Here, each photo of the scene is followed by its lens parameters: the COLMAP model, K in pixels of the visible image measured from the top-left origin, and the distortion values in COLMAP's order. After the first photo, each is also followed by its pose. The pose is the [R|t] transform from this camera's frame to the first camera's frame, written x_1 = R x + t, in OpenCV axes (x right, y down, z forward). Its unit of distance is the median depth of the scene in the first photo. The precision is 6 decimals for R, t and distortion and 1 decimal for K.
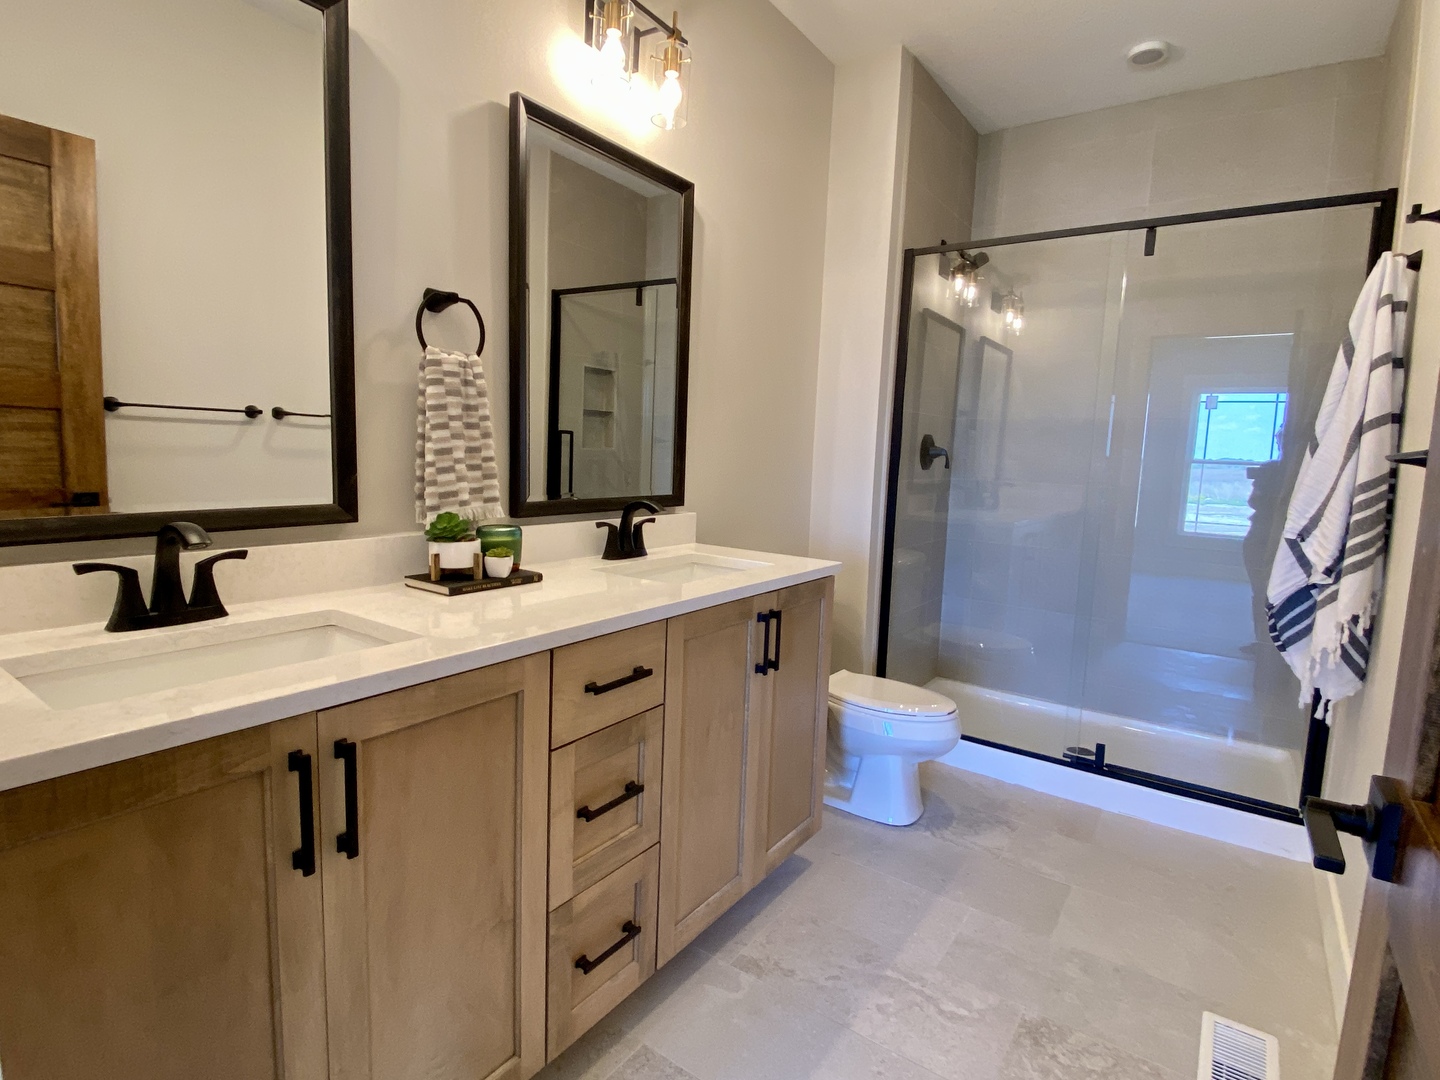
lens RADIAL K [[731.7, 0, 720.0], [0, 731.7, 540.0], [0, 0, 1]] dist [-0.000742, -0.000843]
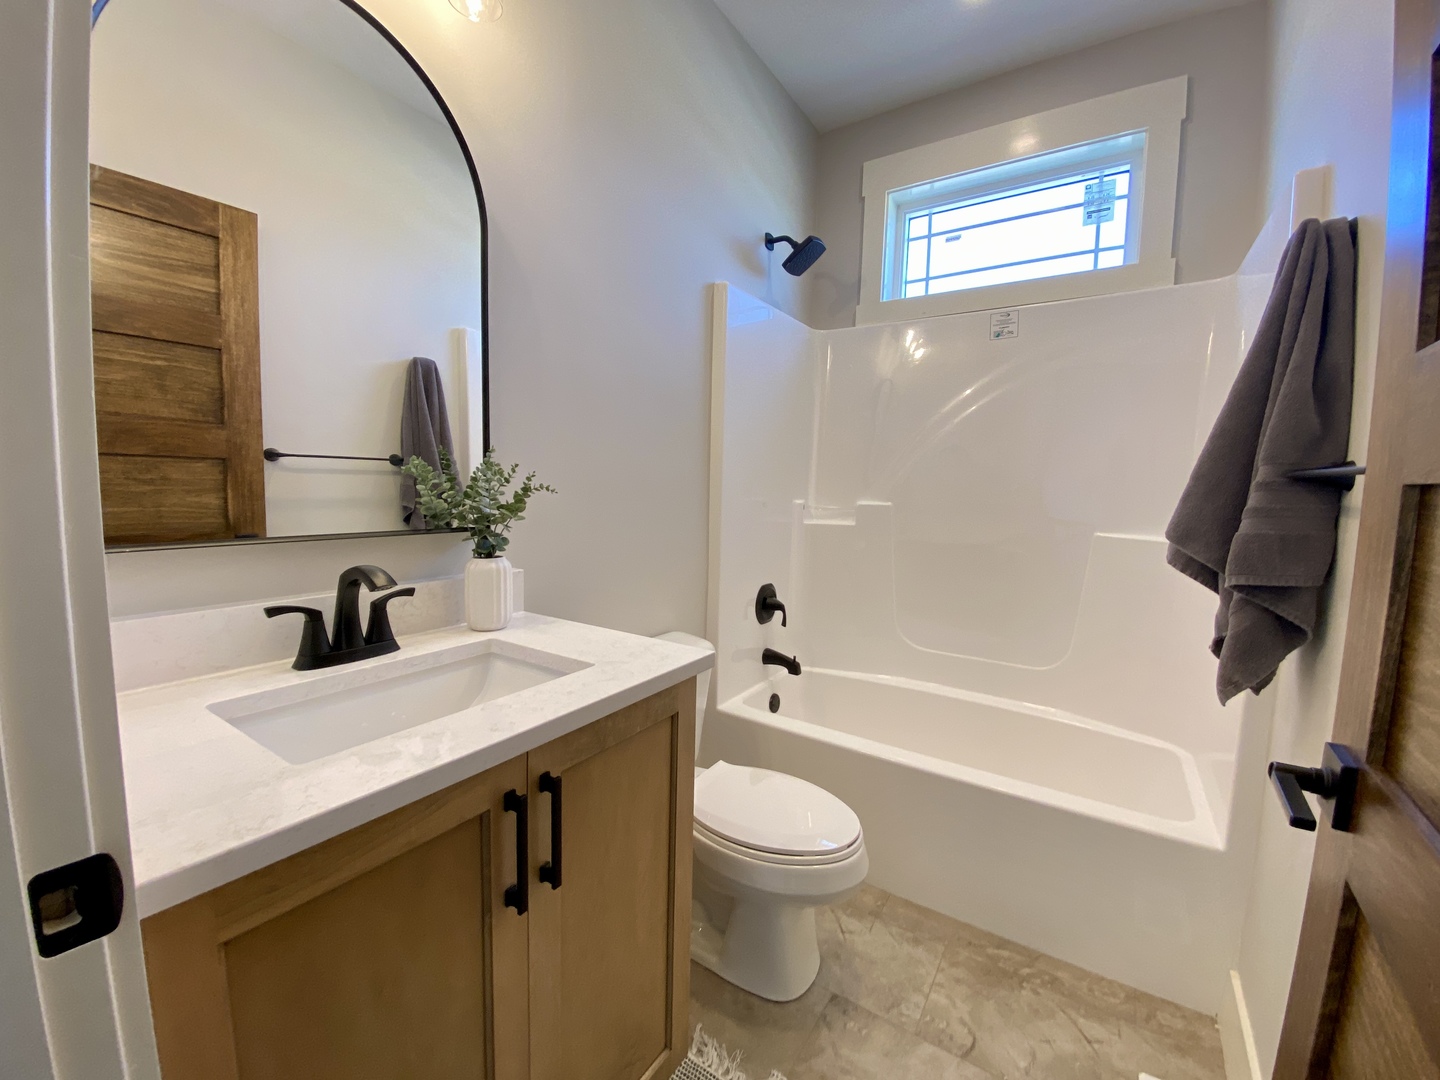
lens RADIAL K [[588.1, 0, 719.8], [0, 588.1, 545.9], [0, 0, 1]] dist [-0.009293, -0.000055]
pose [[0.999045, -0.026432, 0.034791, -0.221504], [0.027147, 0.999426, -0.020256, -0.016701], [-0.034236, 0.021181, 0.999189, 0.122941]]
